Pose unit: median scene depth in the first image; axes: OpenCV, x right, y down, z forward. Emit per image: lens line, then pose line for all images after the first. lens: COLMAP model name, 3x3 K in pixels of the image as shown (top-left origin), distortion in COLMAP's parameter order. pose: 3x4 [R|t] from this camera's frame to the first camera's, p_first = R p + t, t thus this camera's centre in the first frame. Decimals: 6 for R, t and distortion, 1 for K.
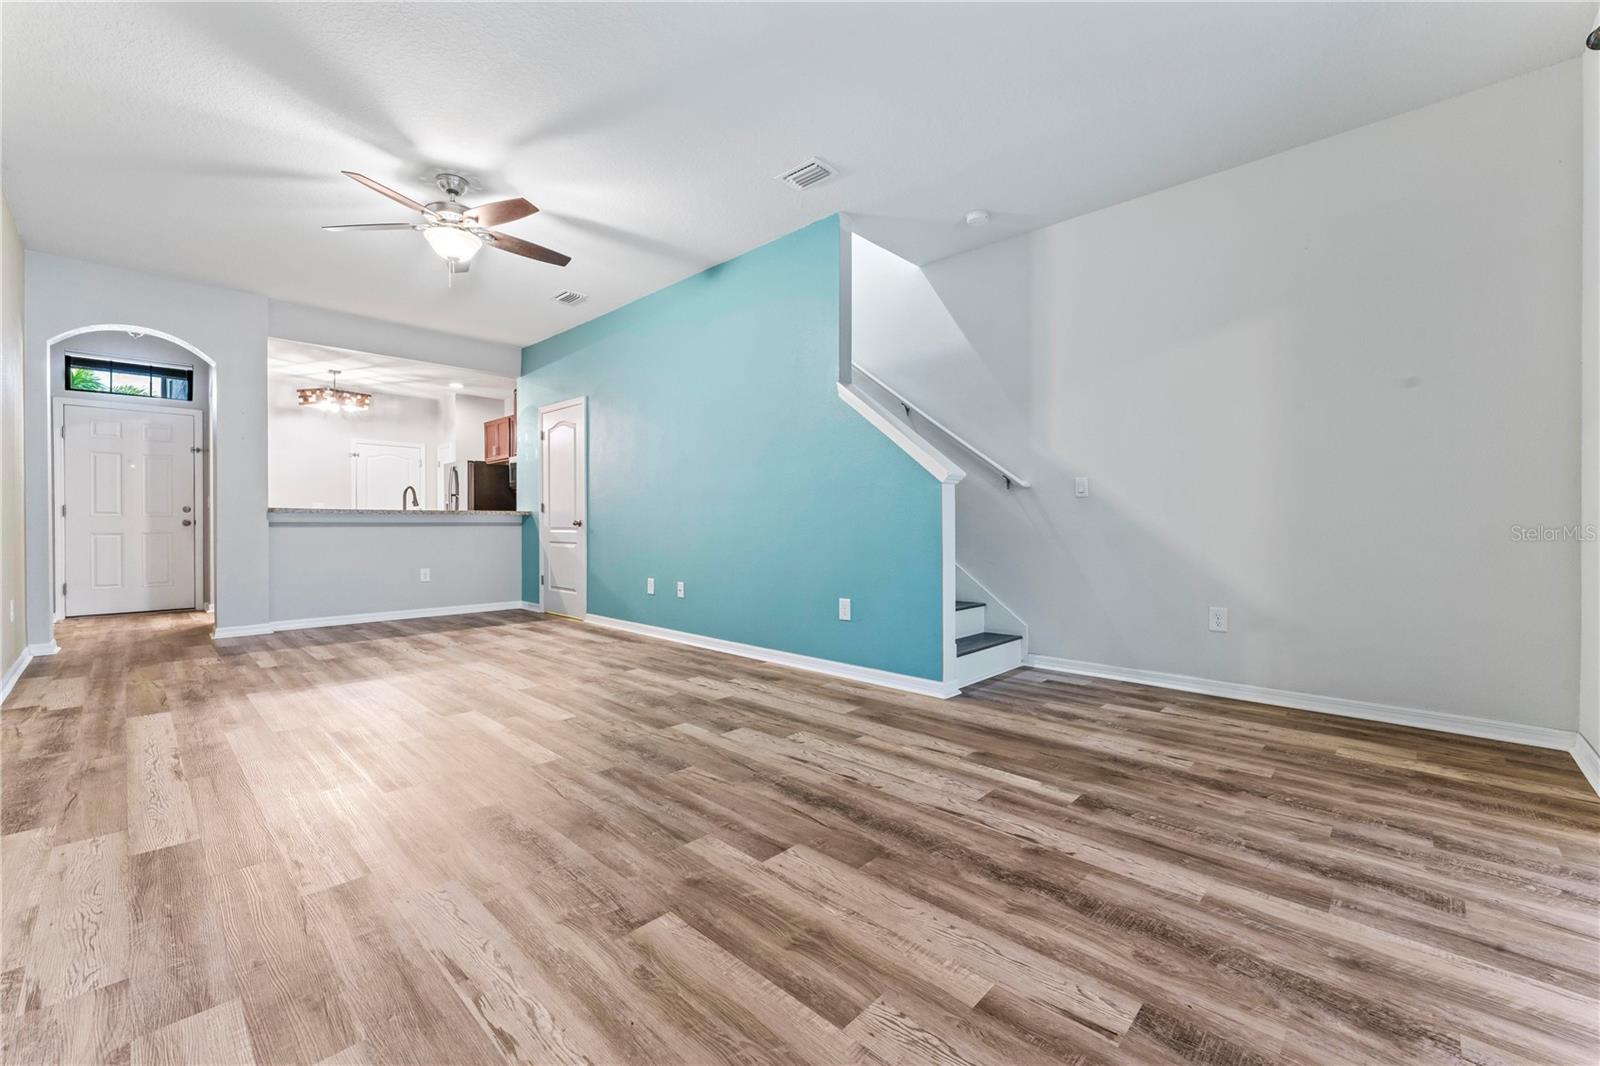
lens RADIAL K [[639.2, 0, 786.3], [0, 639.2, 521.6], [0, 0, 1]] dist [-0.011813, 0.001021]
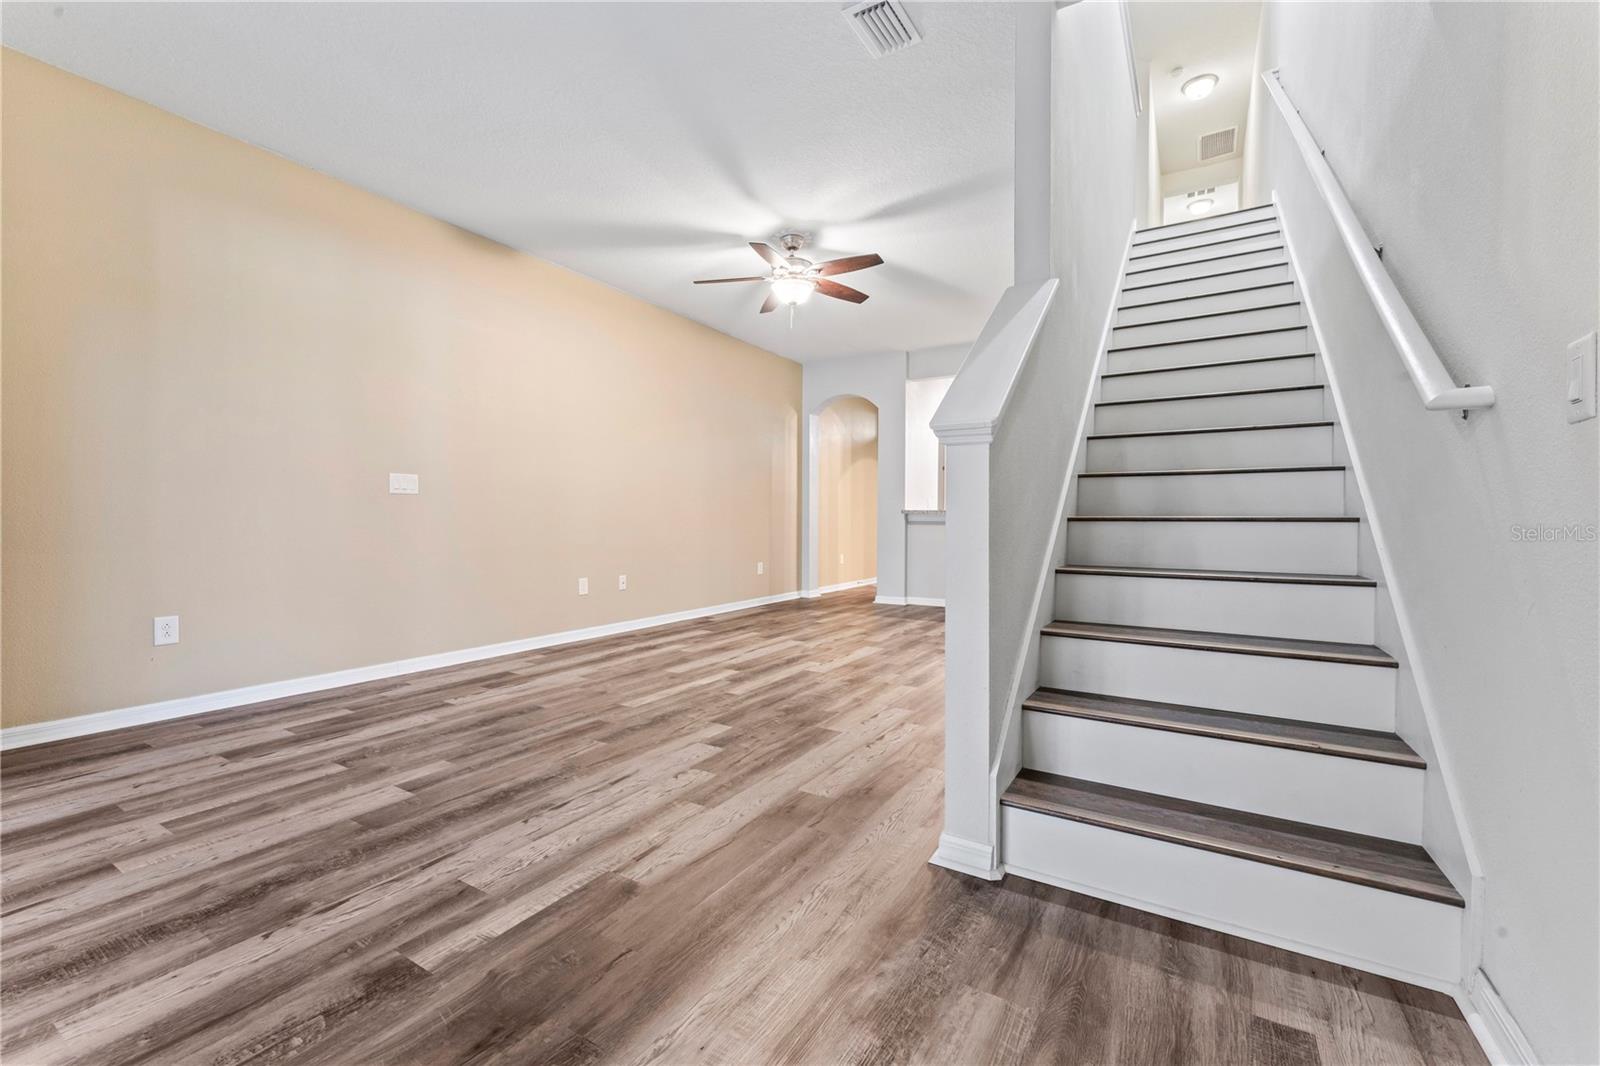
lens RADIAL K [[639.2, 0, 789.3], [0, 639.2, 527.7], [0, 0, 1]] dist [-0.011813, 0.001021]
pose [[0.249883, 0.015129, -0.968158, 1.127597], [-0.009213, 0.999870, 0.013247, -0.002837], [0.968232, 0.005610, 0.249990, 1.181357]]
